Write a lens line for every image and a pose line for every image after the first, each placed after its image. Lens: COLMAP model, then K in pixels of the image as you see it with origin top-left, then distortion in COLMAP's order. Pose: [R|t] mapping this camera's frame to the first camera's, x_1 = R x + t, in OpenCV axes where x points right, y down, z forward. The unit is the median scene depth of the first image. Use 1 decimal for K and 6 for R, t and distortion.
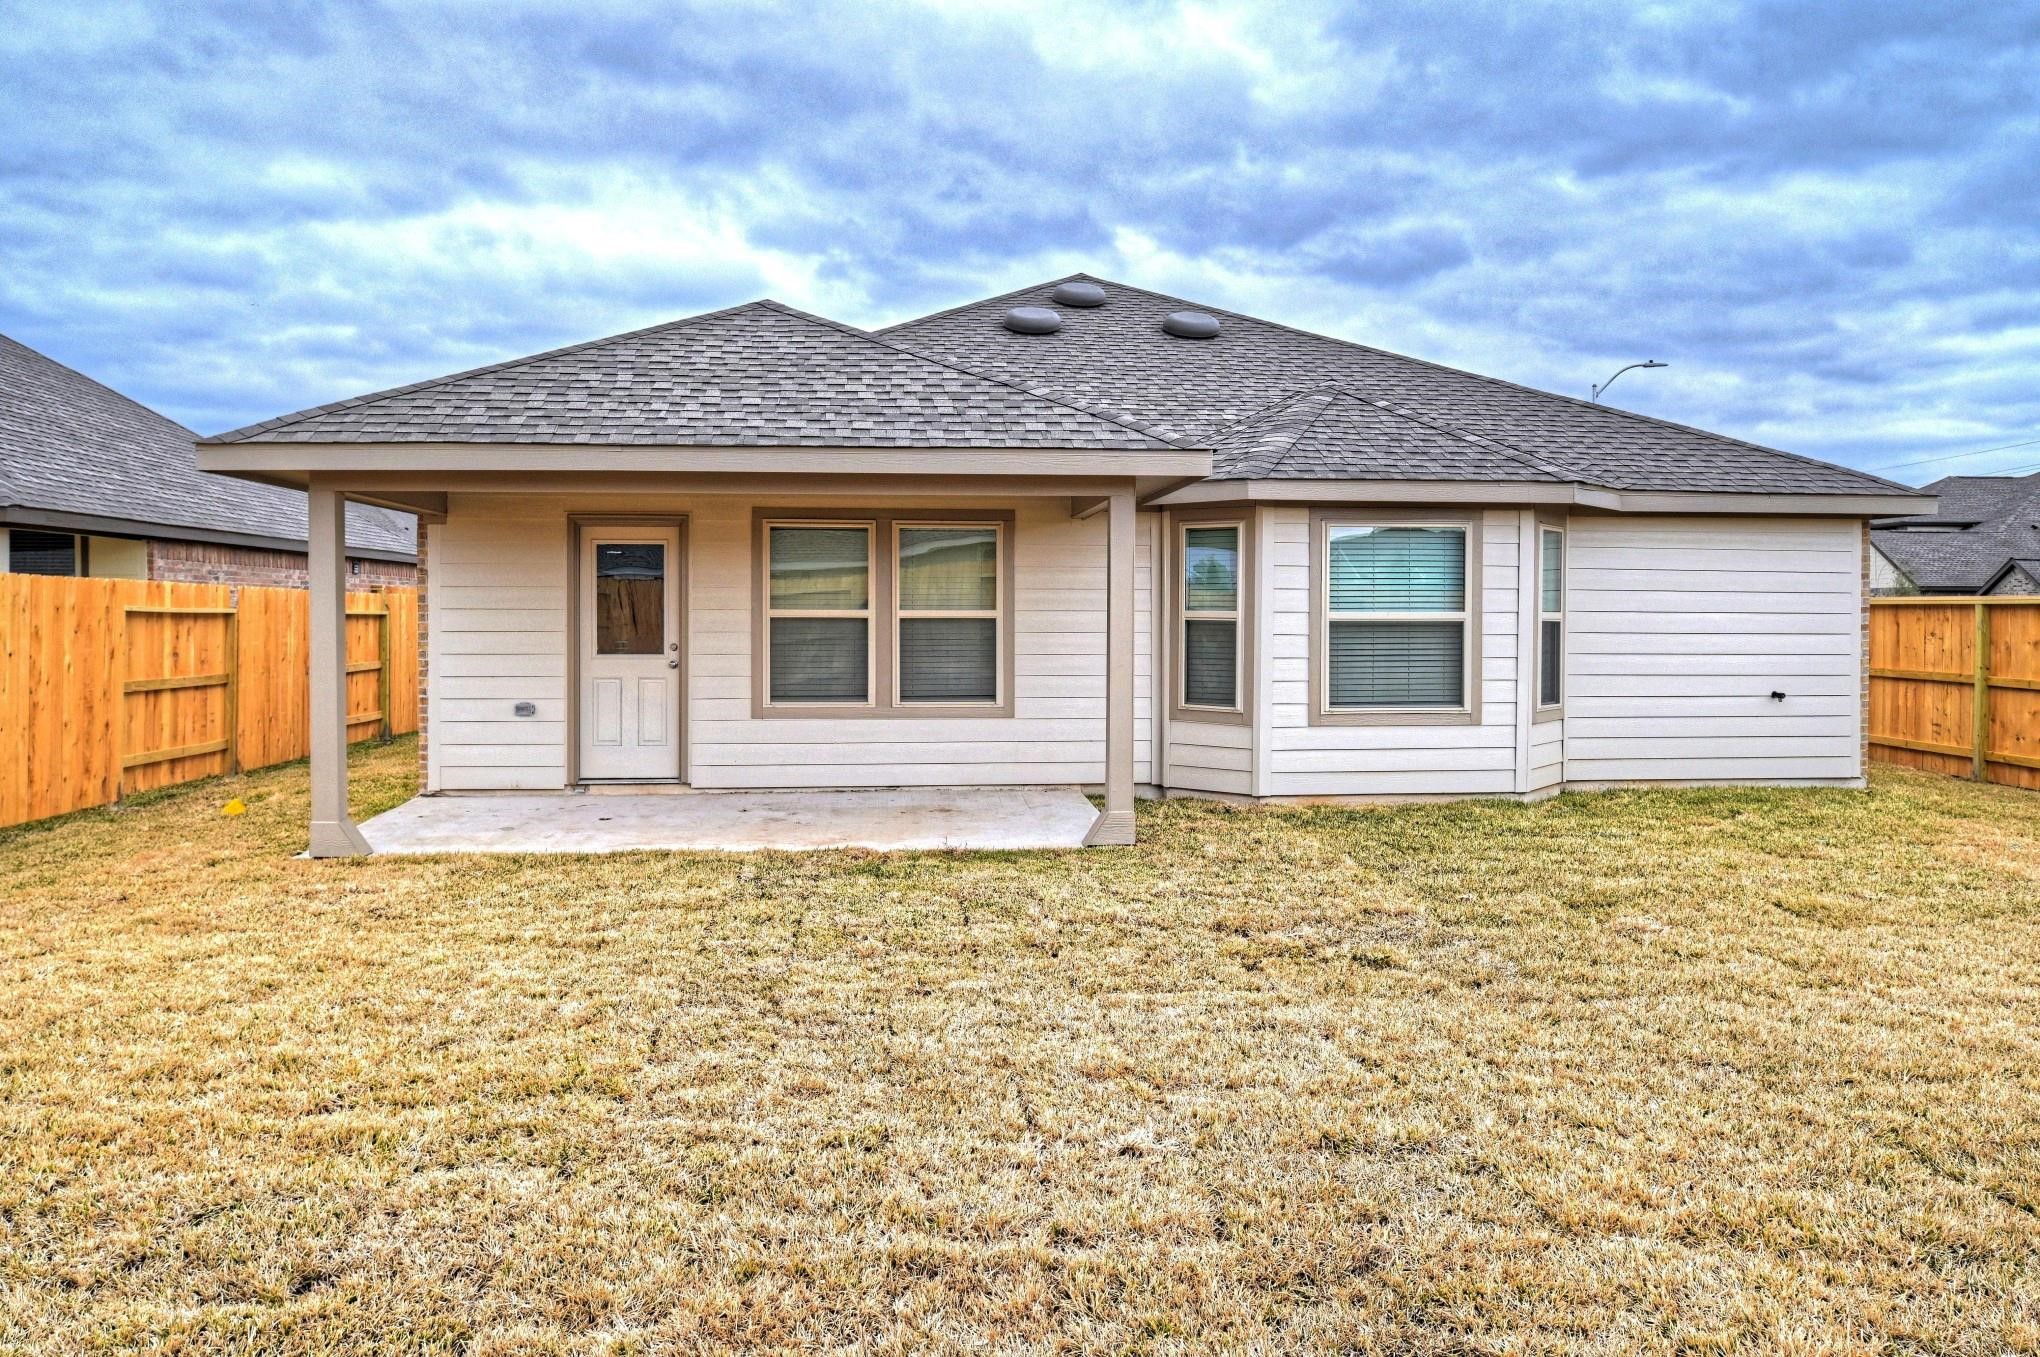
lens RADIAL K [[1402.5, 0, 1031.5], [0, 1402.5, 698.7], [0, 0, 1]] dist [0.003535, 0.001367]
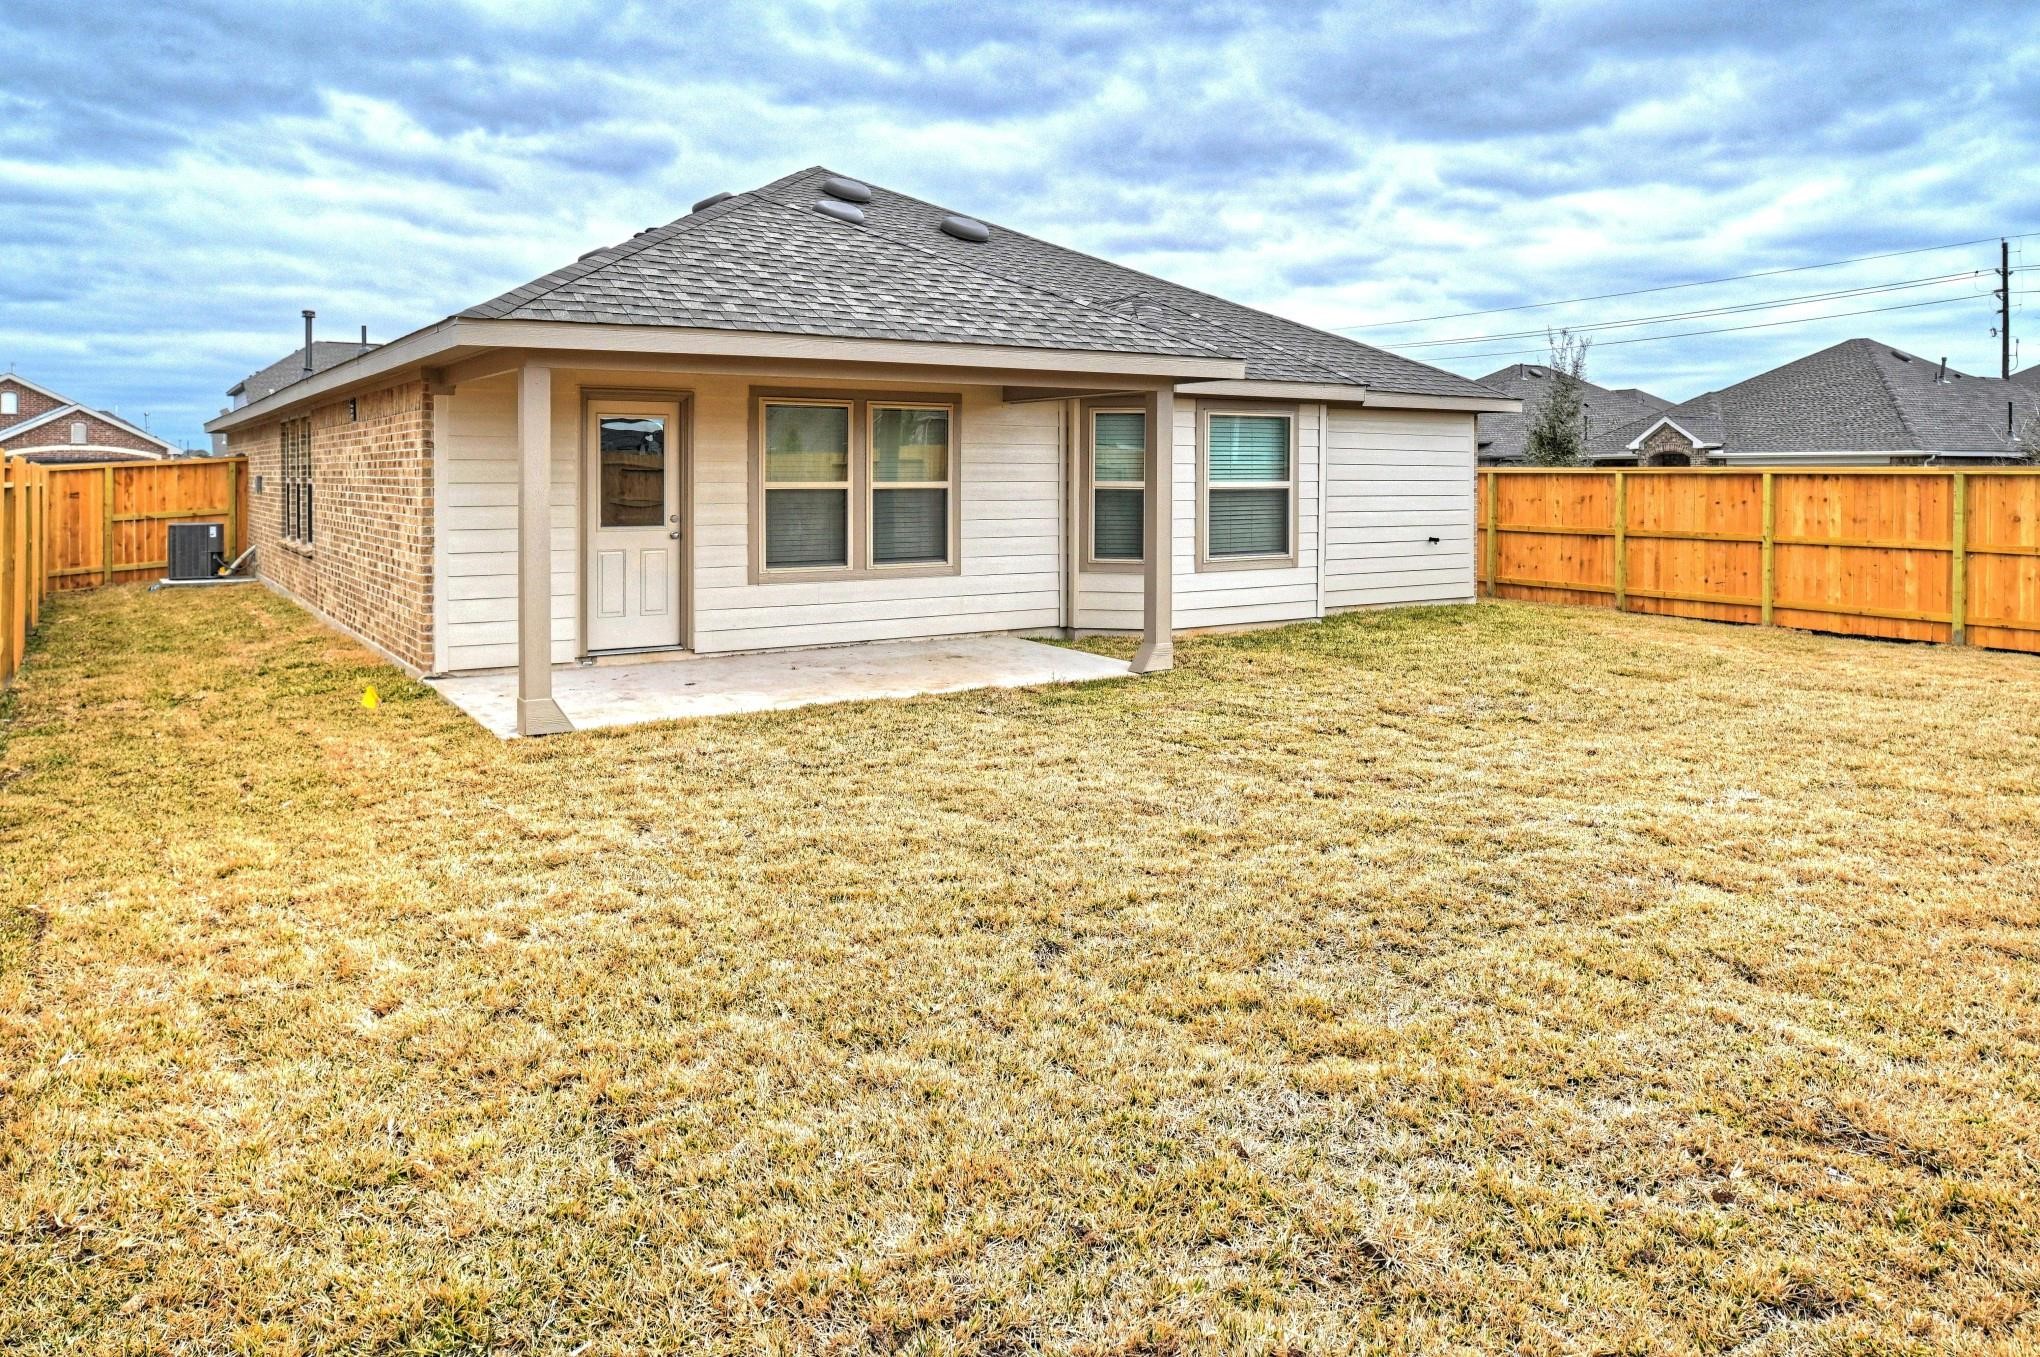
lens RADIAL K [[1428.7, 0, 1022.1], [0, 1428.7, 549.8], [0, 0, 1]] dist [0.001693, 0.000312]
pose [[0.877124, -0.027923, 0.479451, -0.535934], [0.032624, 0.999467, -0.001475, -0.003703], [-0.479154, 0.016935, 0.877568, -0.048210]]
